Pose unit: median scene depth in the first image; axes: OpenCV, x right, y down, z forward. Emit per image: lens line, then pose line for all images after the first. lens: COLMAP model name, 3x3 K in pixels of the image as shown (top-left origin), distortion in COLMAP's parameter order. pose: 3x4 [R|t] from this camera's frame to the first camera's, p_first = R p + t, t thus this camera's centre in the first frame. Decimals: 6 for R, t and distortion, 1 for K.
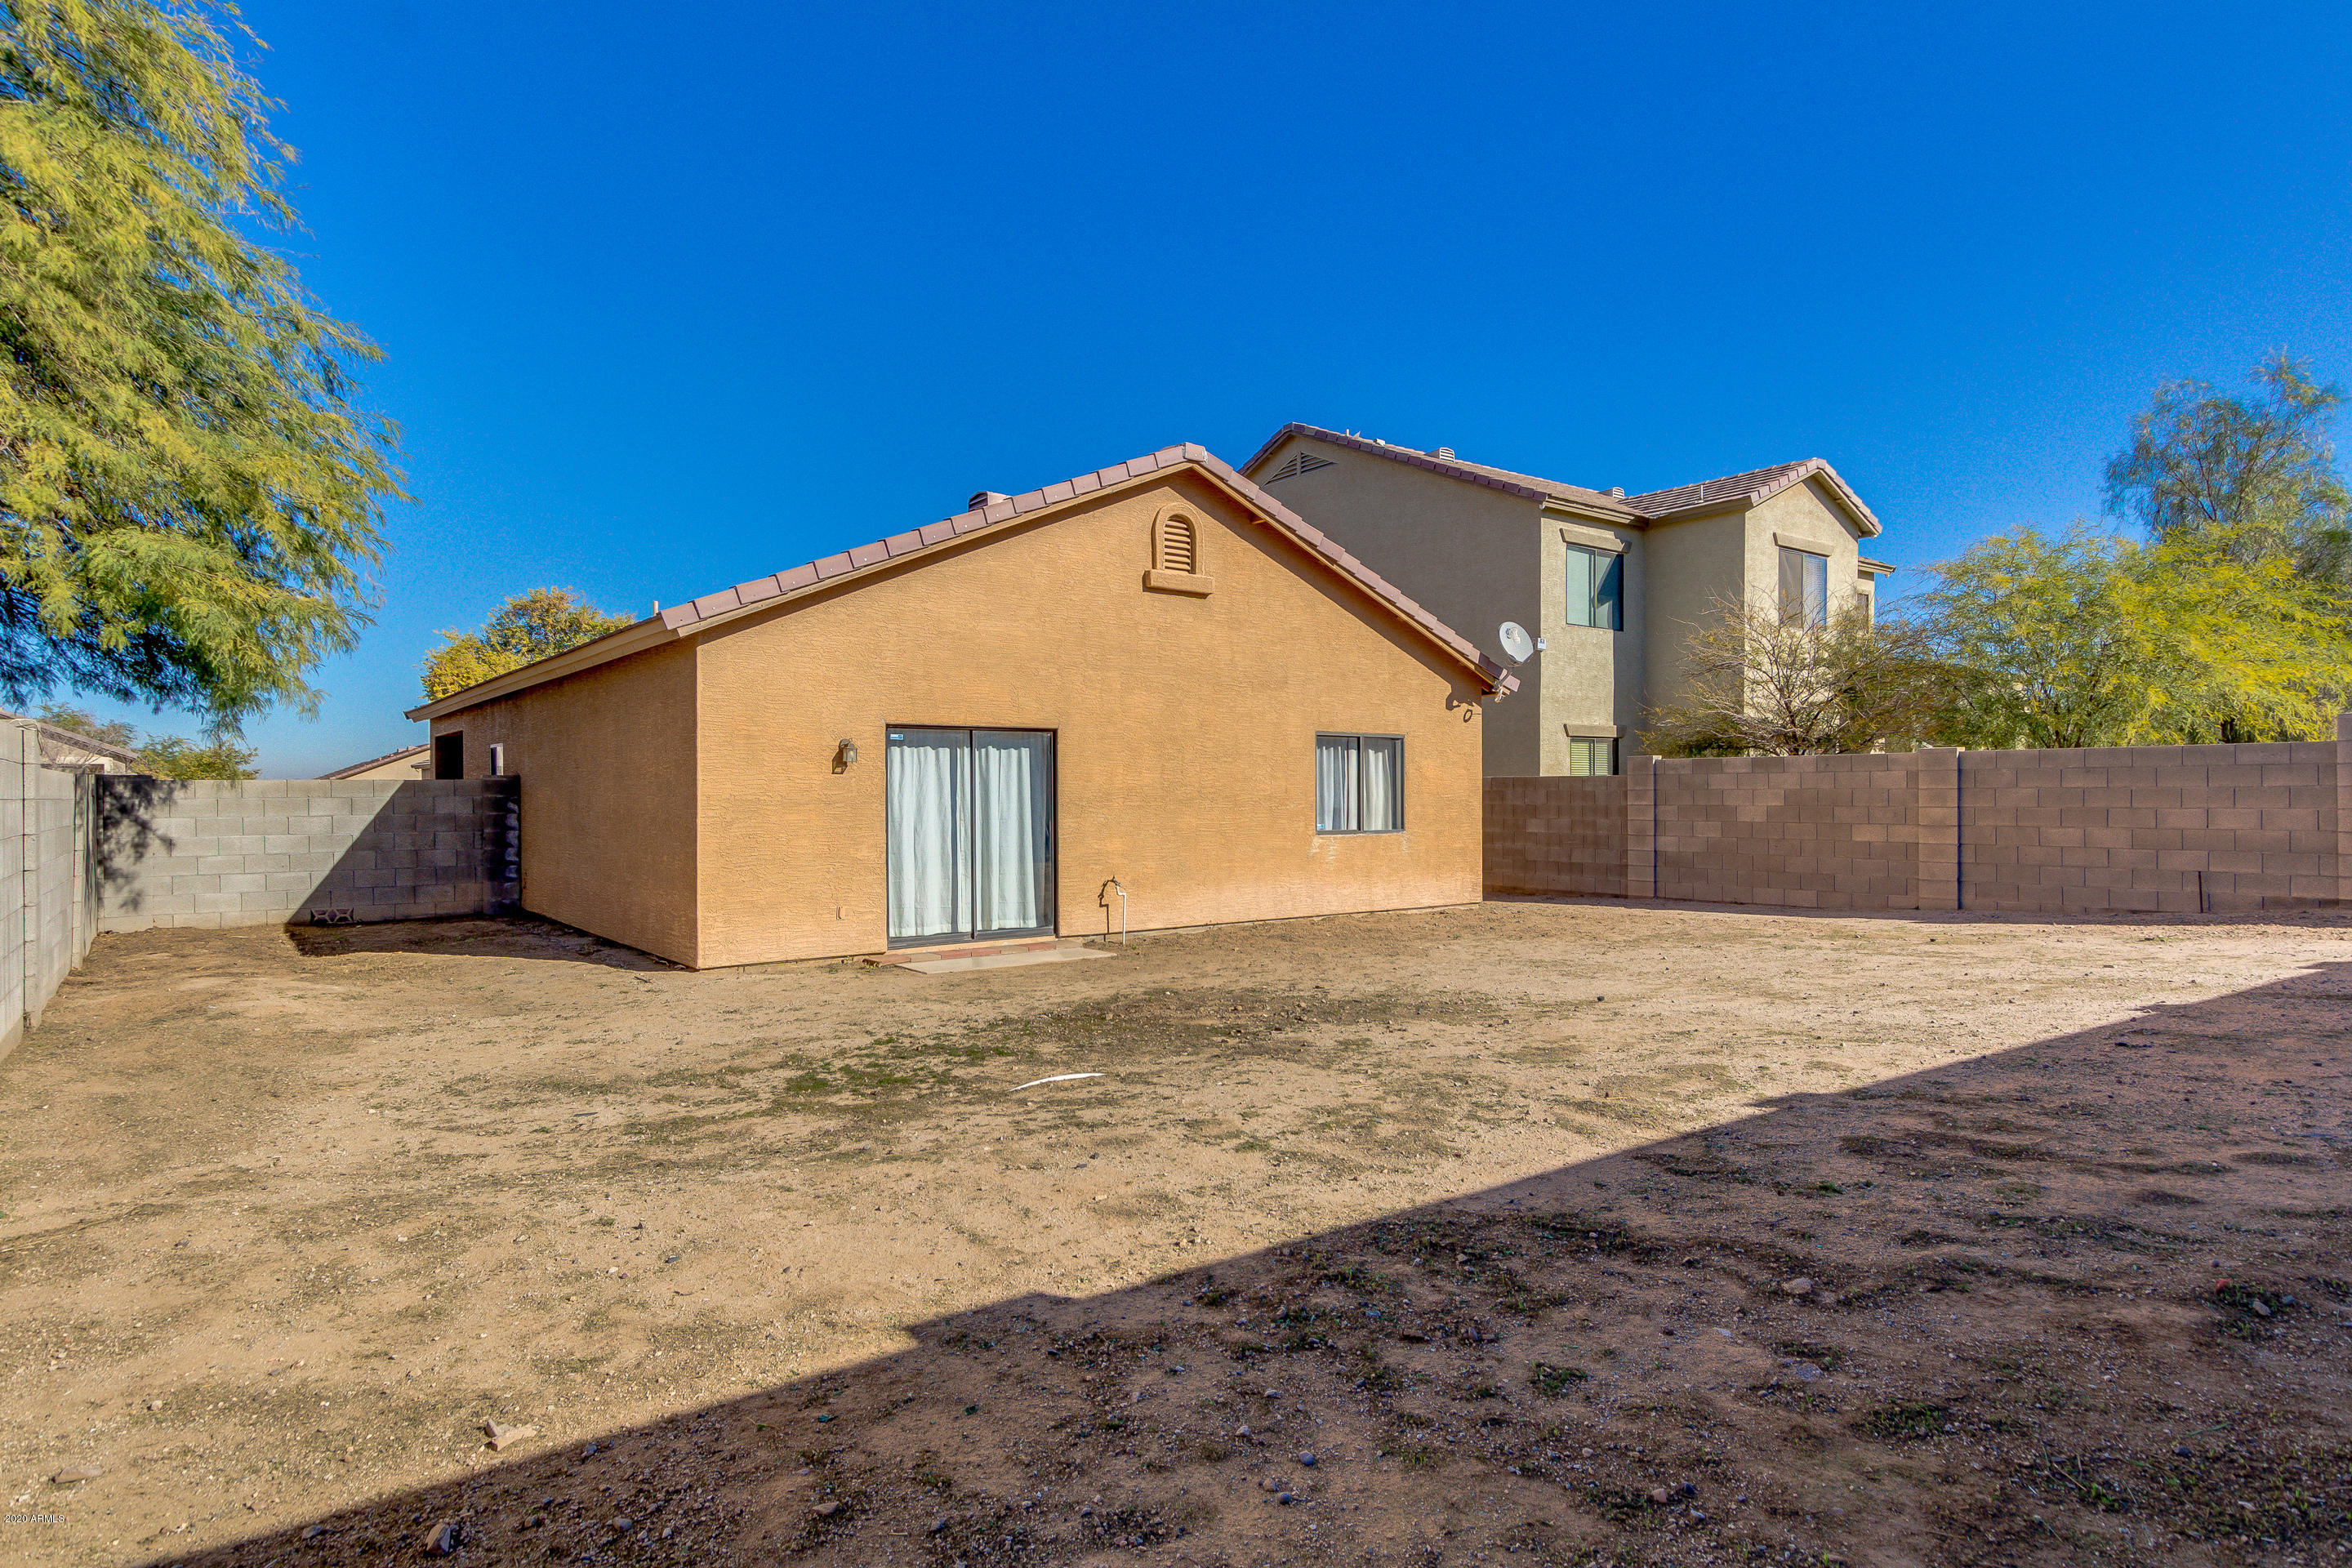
lens RADIAL K [[1262.1, 0, 1184.5], [0, 1262.1, 798.3], [0, 0, 1]] dist [0.029626, -0.007894]
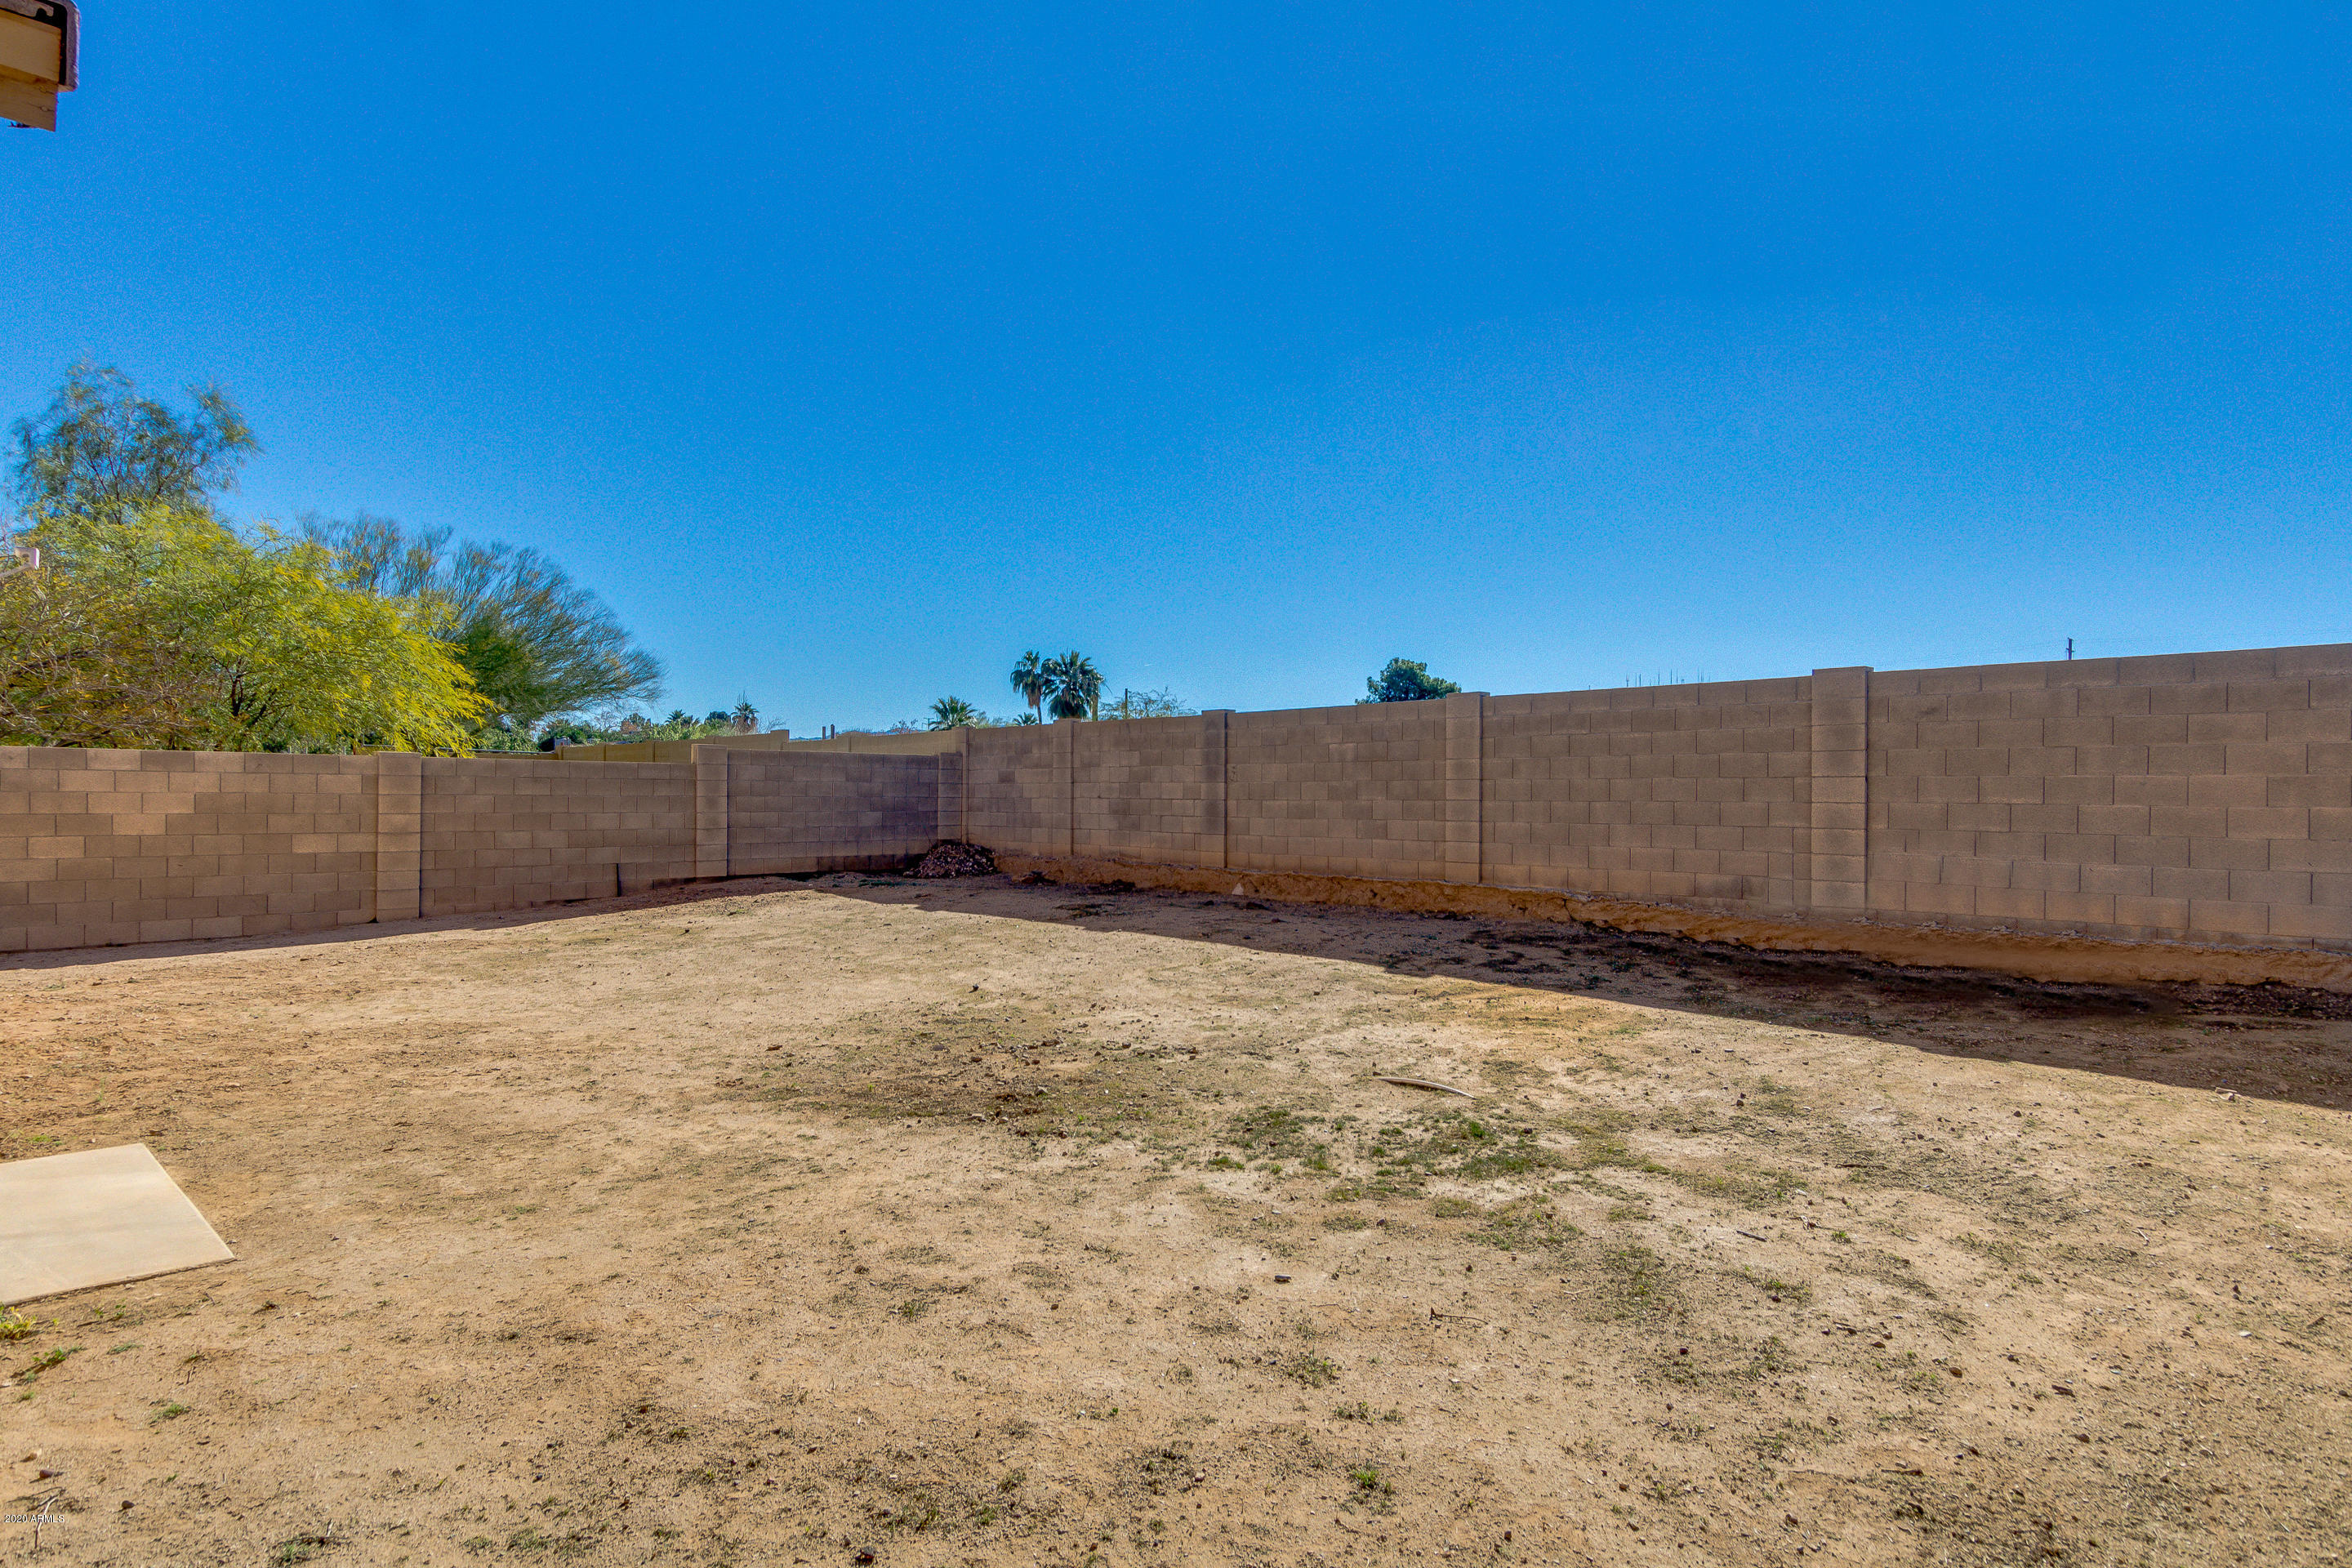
lens RADIAL K [[1262.1, 0, 1172.3], [0, 1262.1, 788.8], [0, 0, 1]] dist [0.029626, -0.007894]
pose [[-0.146808, 0.010746, 0.989107, -0.472264], [-0.004092, 0.999926, -0.011471, -0.003407], [-0.989157, -0.005732, -0.146753, 0.589308]]
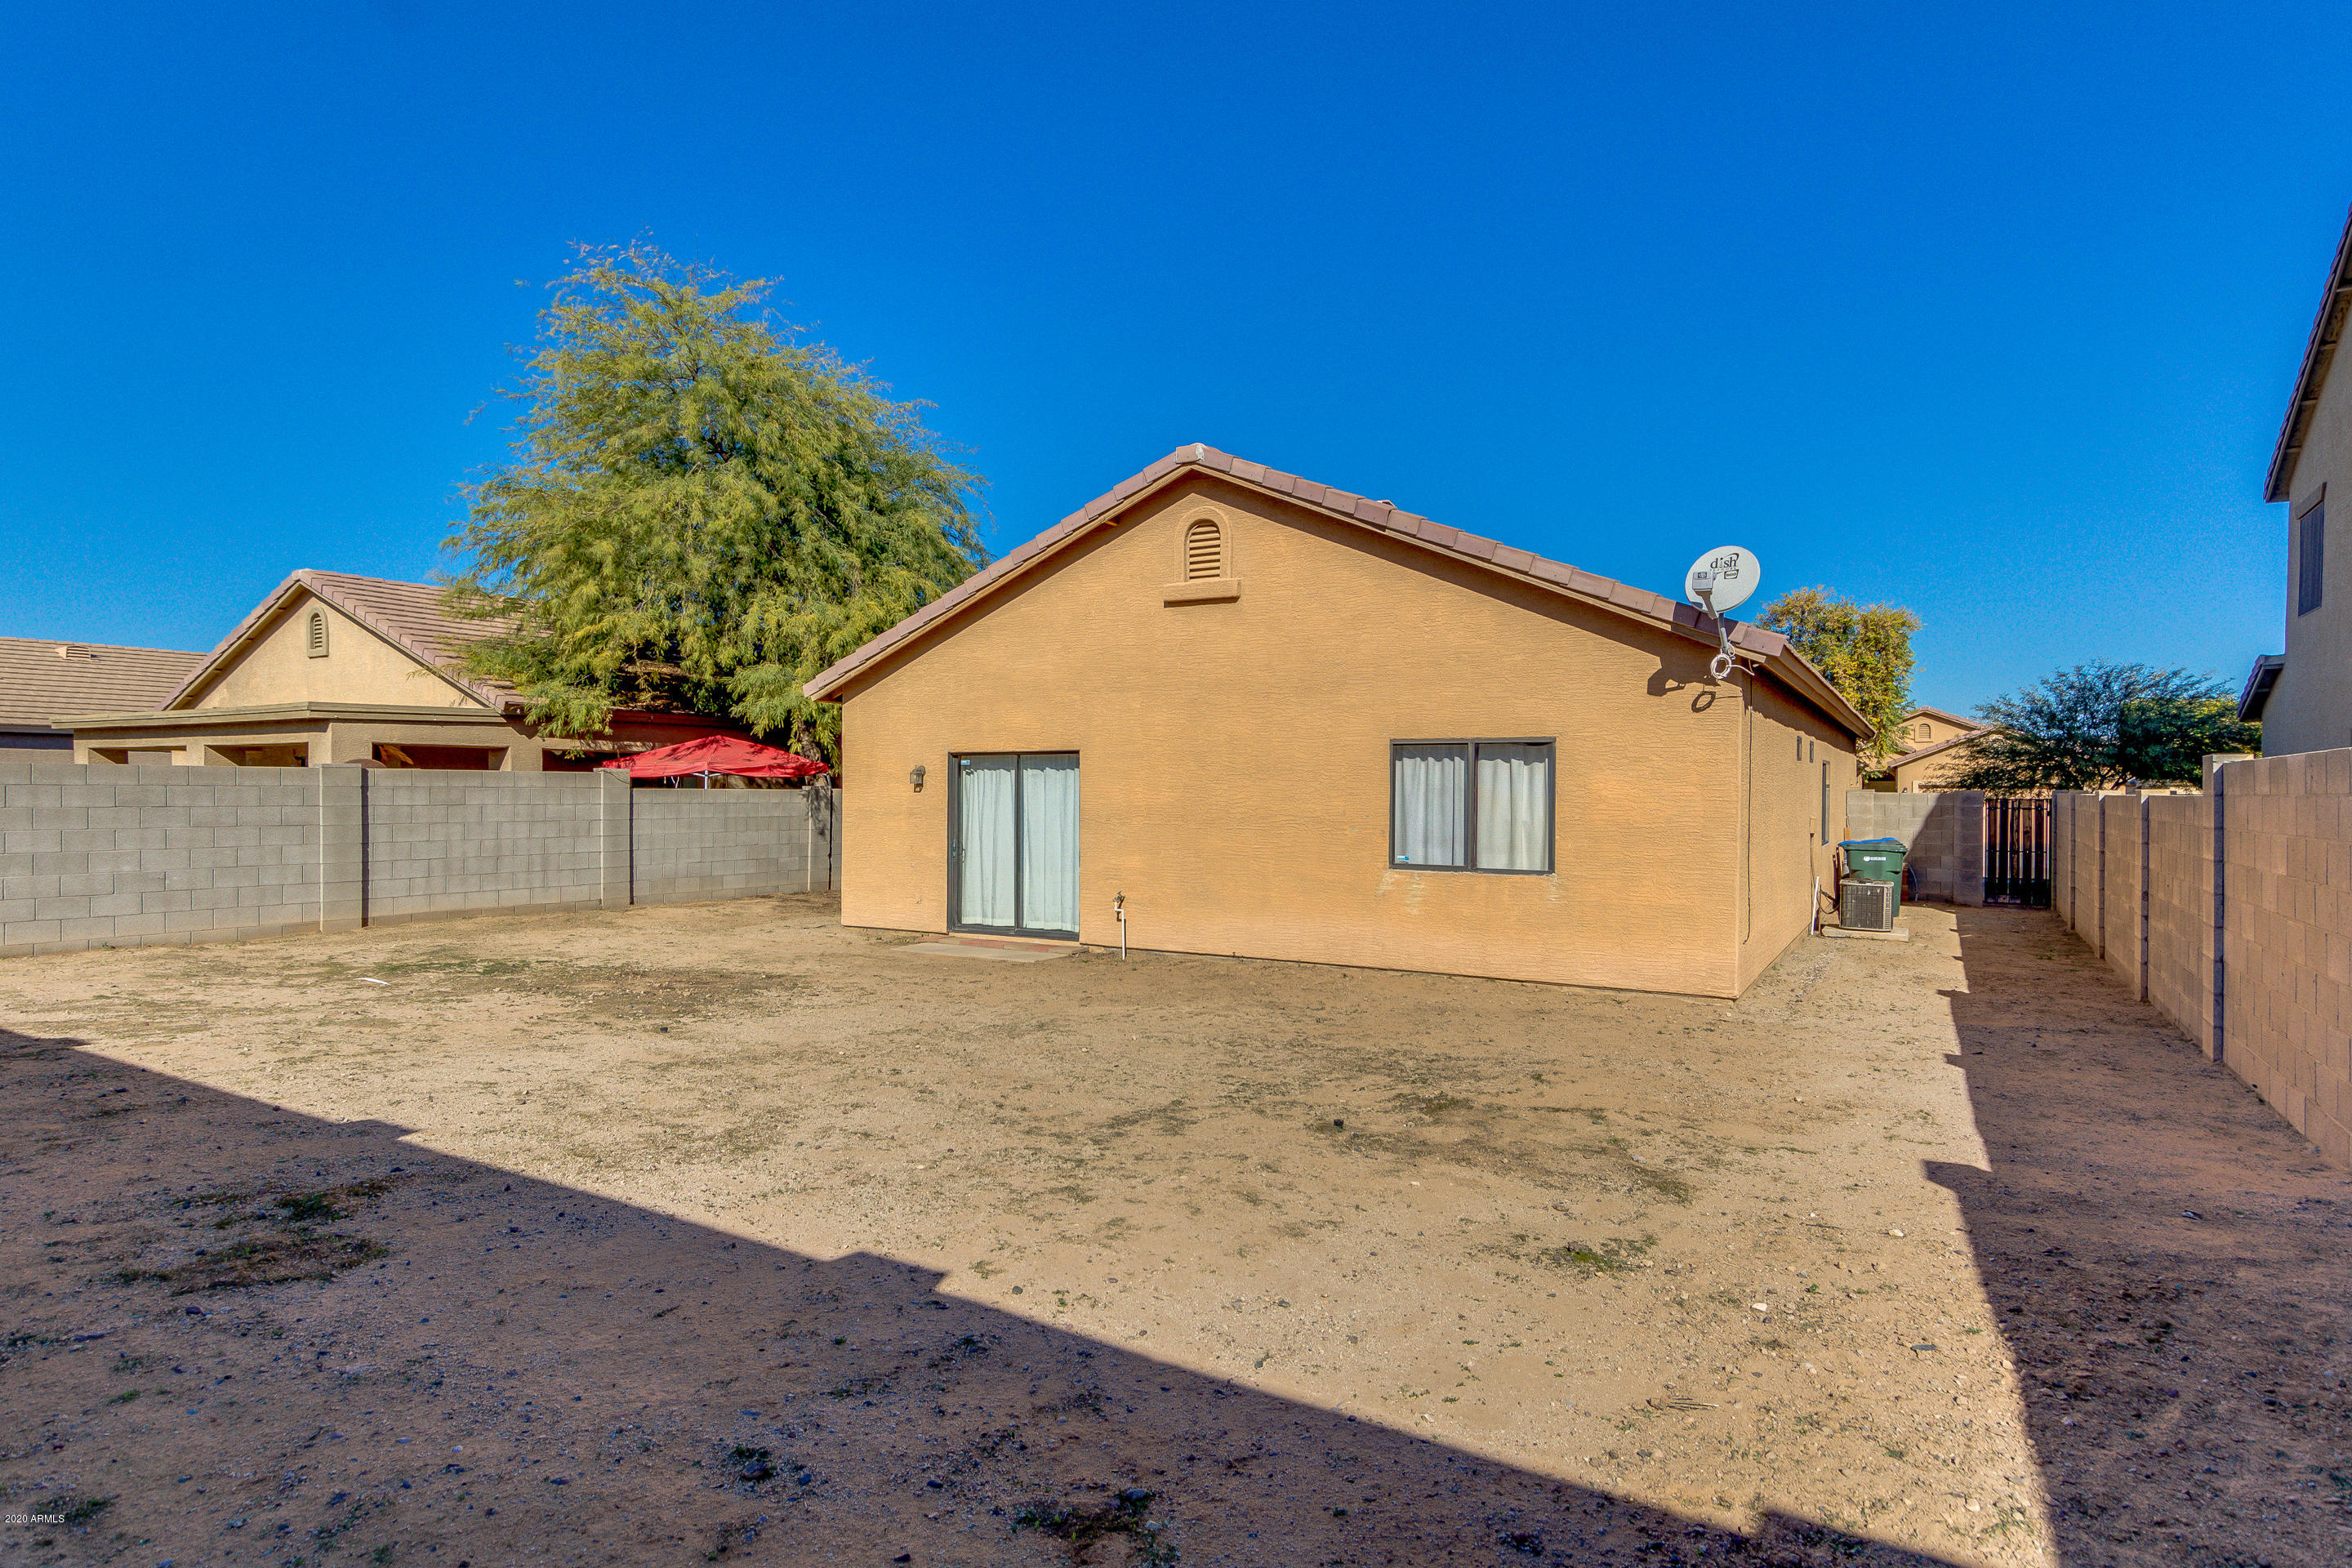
lens RADIAL K [[1262.1, 0, 1183.5], [0, 1262.1, 788.2], [0, 0, 1]] dist [0.029626, -0.007894]
pose [[0.377502, 0.005518, -0.925992, 0.884709], [-0.011647, 0.999931, 0.001210, -0.023828], [0.925935, 0.010328, 0.377541, 0.640801]]
